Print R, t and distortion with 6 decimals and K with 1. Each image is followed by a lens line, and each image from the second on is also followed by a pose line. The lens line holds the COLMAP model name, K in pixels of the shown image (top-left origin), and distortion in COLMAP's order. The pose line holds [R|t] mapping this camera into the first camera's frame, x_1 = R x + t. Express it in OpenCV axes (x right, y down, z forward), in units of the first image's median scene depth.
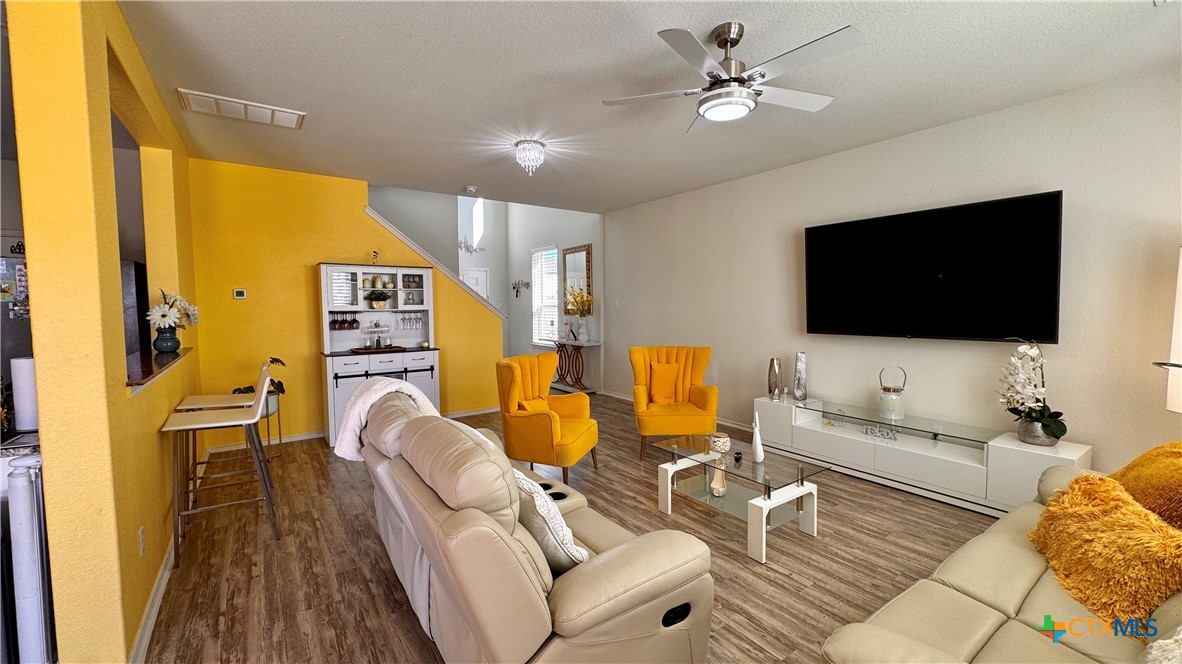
lens RADIAL K [[470.5, 0, 590.0], [0, 470.5, 331.6], [0, 0, 1]] dist [-0.001102, -0.000651]
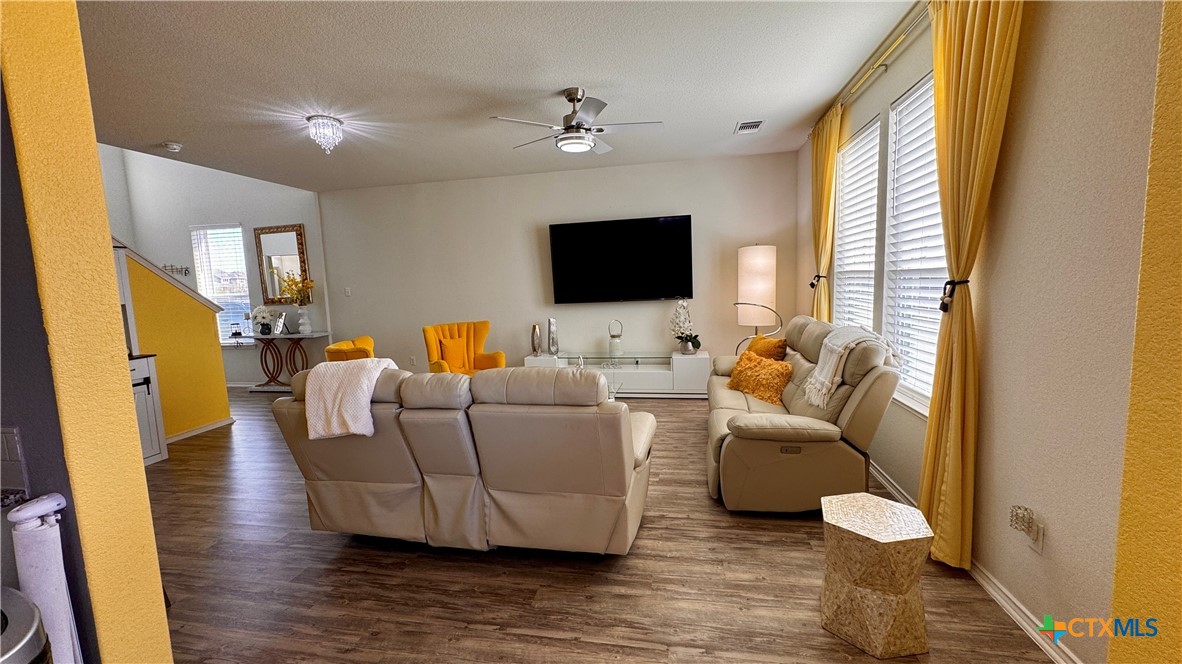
lens RADIAL K [[470.5, 0, 590.0], [0, 470.5, 331.6], [0, 0, 1]] dist [-0.001102, -0.000651]
pose [[0.724269, -0.096410, 0.682744, -0.390104], [0.076017, 0.995305, 0.059906, 0.009411], [-0.685315, 0.008512, 0.728197, -0.045073]]
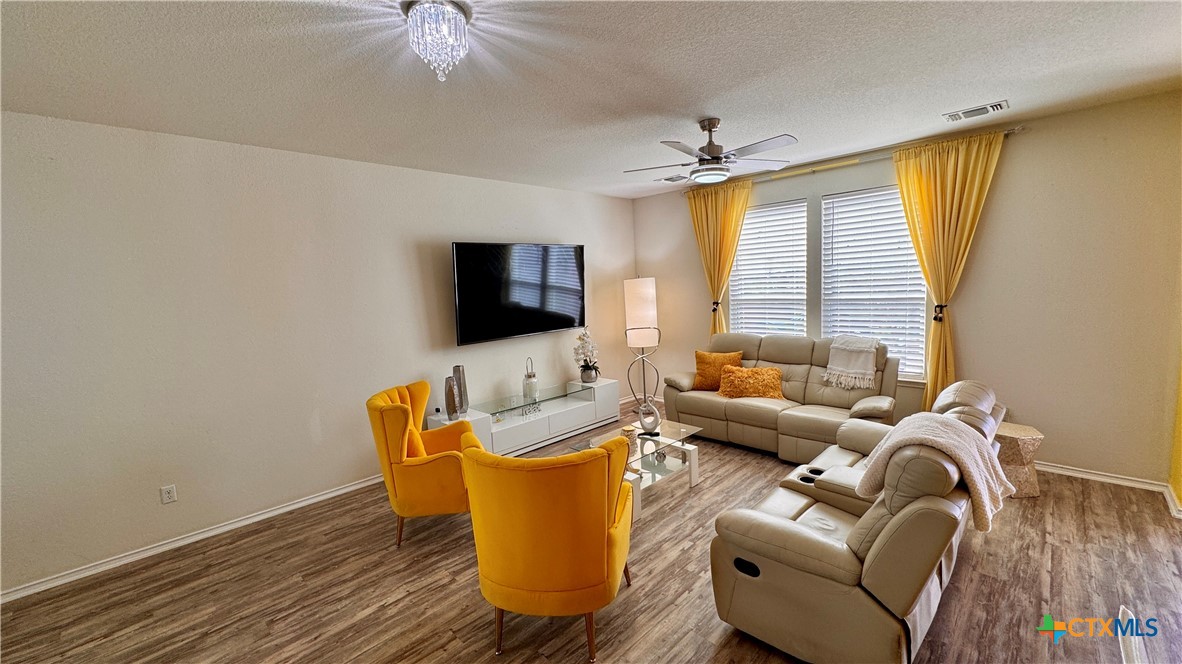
lens RADIAL K [[470.5, 0, 590.0], [0, 470.5, 331.6], [0, 0, 1]] dist [-0.001102, -0.000651]
pose [[-0.169434, -0.090725, 0.981357, -0.583453], [0.106379, 0.988252, 0.109729, -0.109152], [-0.979784, 0.122988, -0.157792, 0.879289]]
